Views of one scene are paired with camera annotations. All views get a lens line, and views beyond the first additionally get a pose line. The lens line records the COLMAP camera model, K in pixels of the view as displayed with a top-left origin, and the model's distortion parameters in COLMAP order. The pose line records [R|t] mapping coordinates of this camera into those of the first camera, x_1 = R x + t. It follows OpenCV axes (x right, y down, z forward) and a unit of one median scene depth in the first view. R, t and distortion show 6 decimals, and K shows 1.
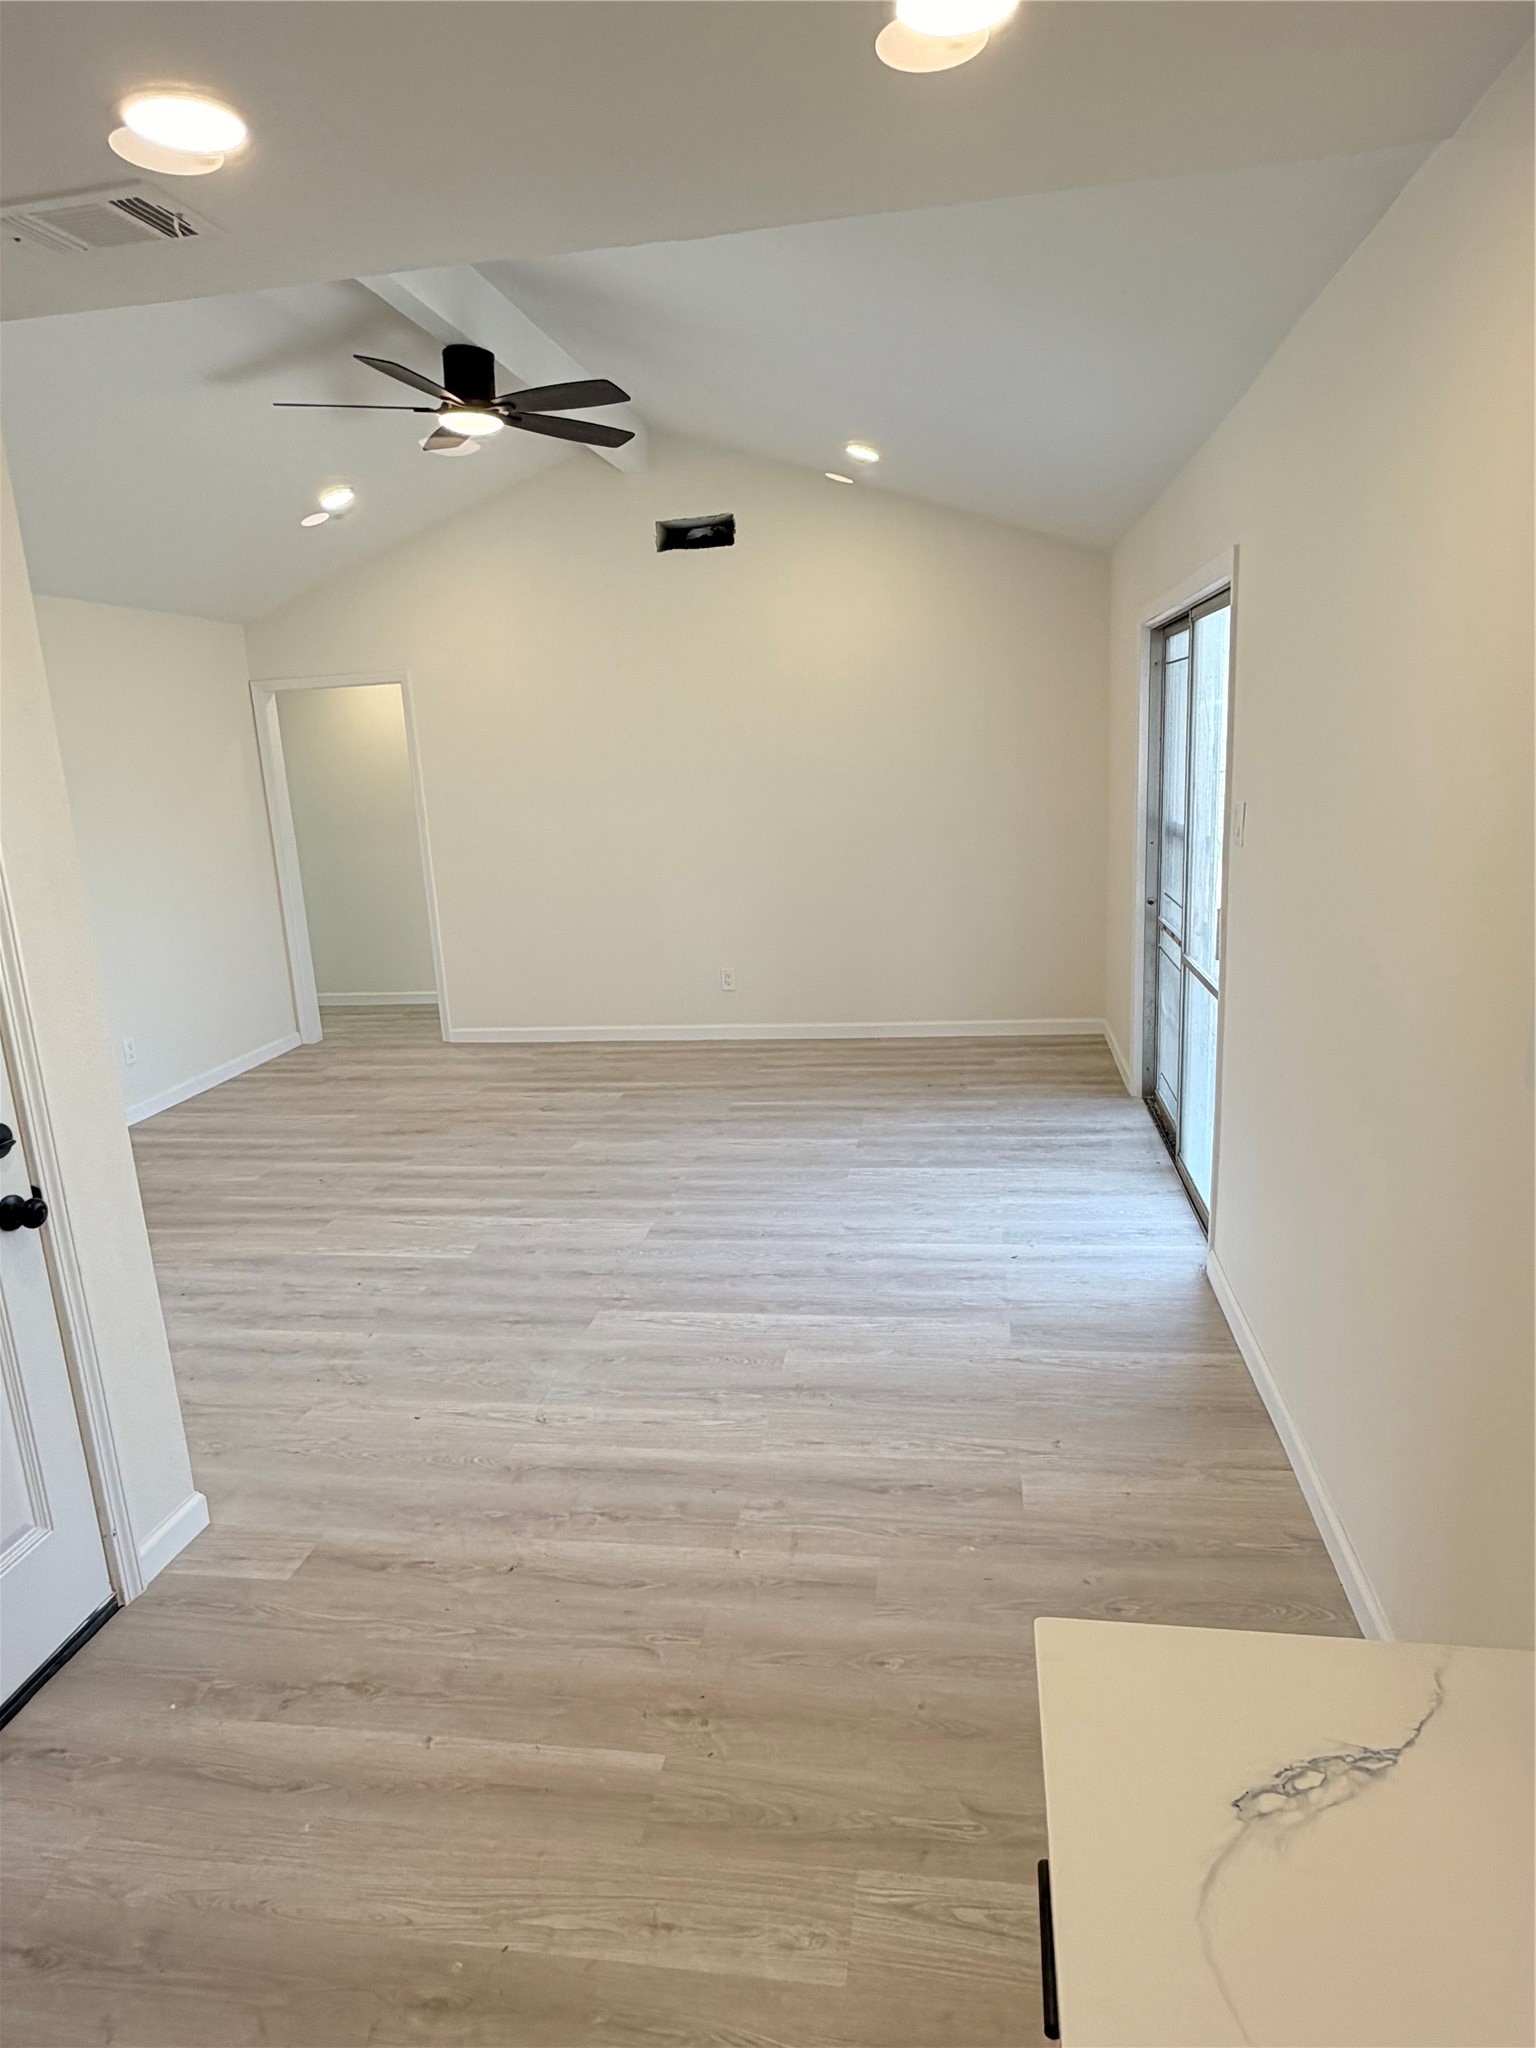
lens RADIAL K [[1213.7, 0, 772.2], [0, 1213.7, 1023.4], [0, 0, 1]] dist [-0.005143, 0.000160]
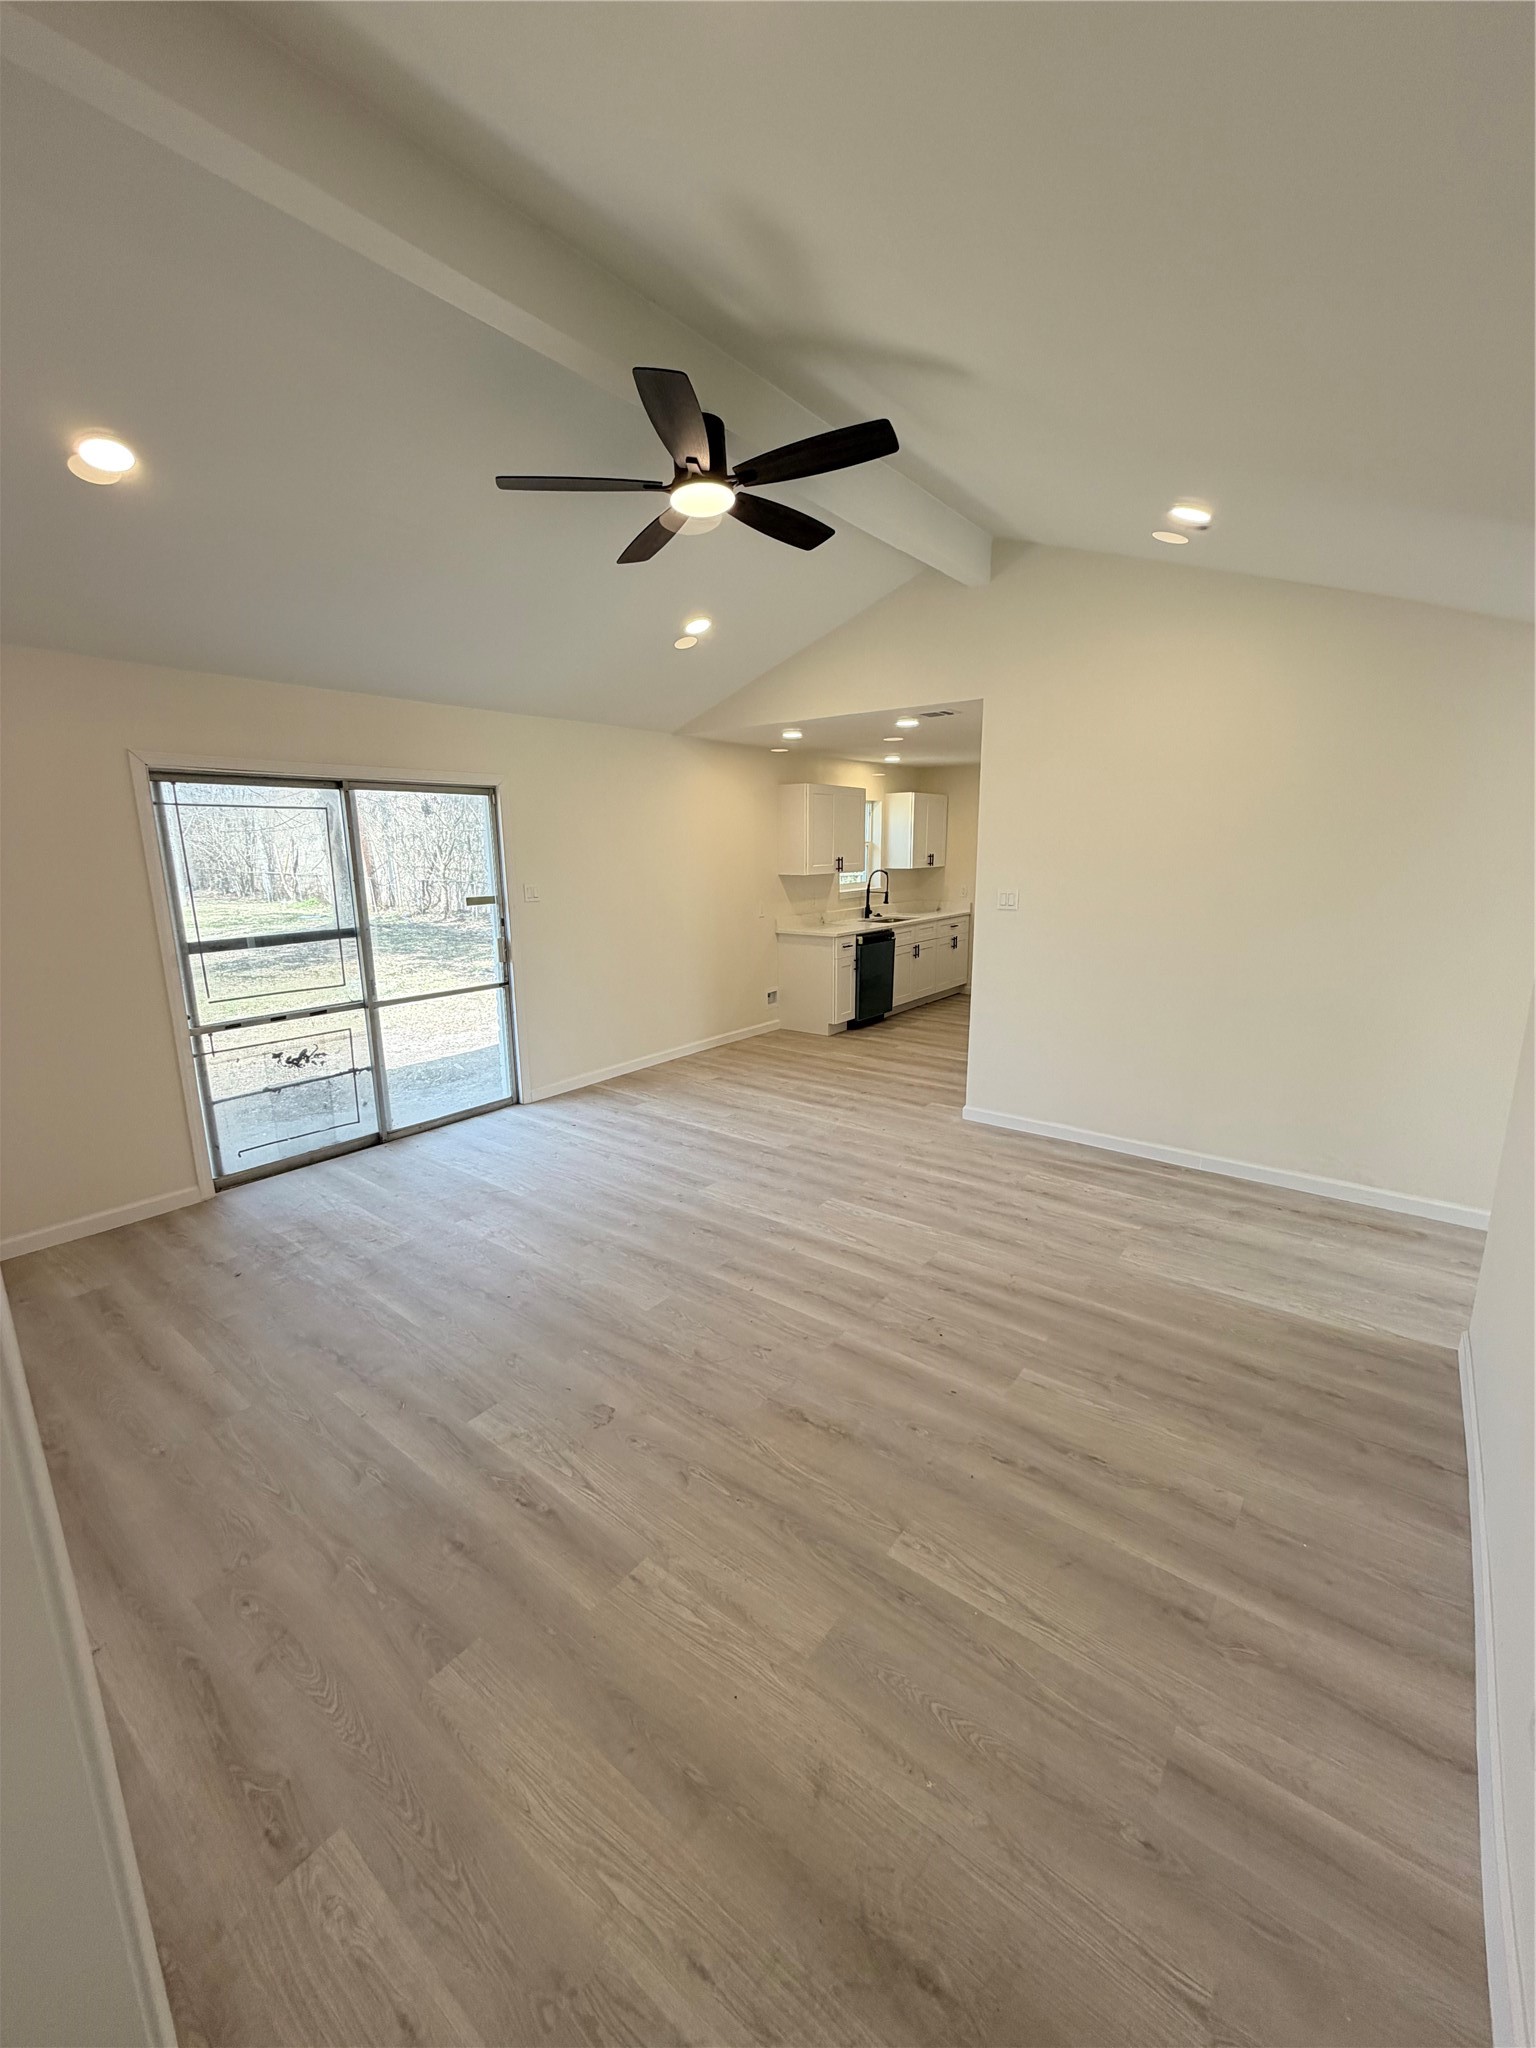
lens RADIAL K [[818.7, 0, 764.1], [0, 818.7, 1010.5], [0, 0, 1]] dist [-0.001006, 0.000693]
pose [[-0.870336, -0.040737, 0.490771, -0.699423], [0.164271, 0.915477, 0.367309, -0.404459], [-0.464253, 0.400302, -0.790081, 1.848930]]
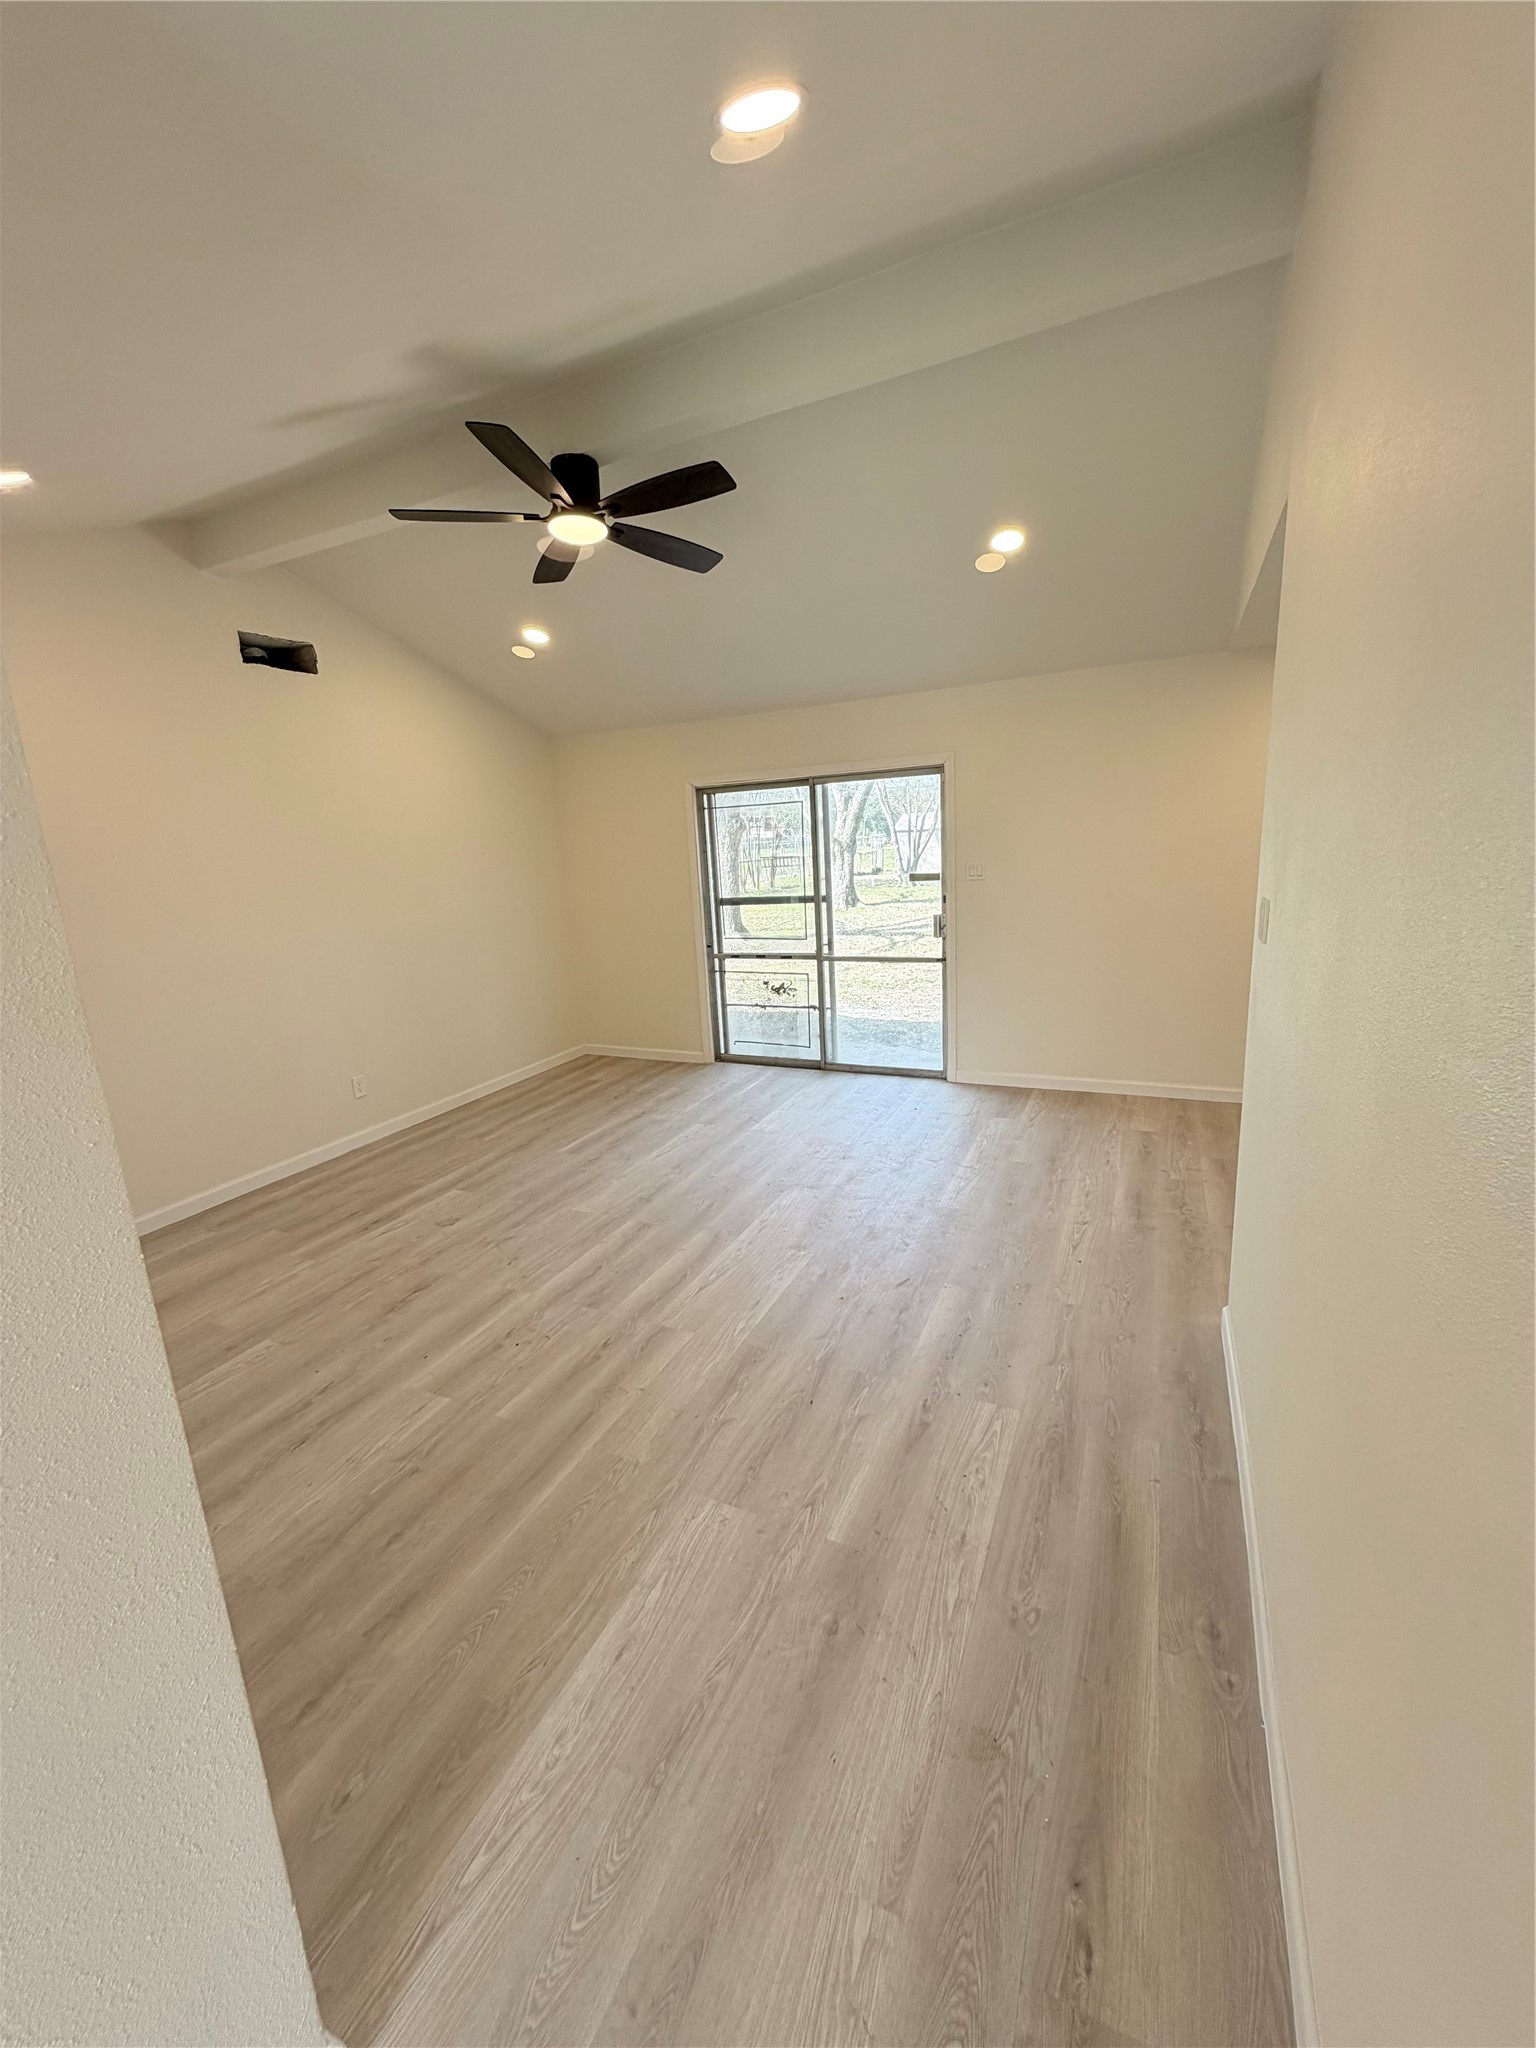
lens RADIAL K [[818.7, 0, 767.2], [0, 818.7, 1013.3], [0, 0, 1]] dist [-0.001006, 0.000693]
pose [[0.284823, -0.162982, 0.944623, -1.064821], [0.256919, 0.962365, 0.088577, -0.124602], [-0.923509, 0.217463, 0.315977, 0.799590]]
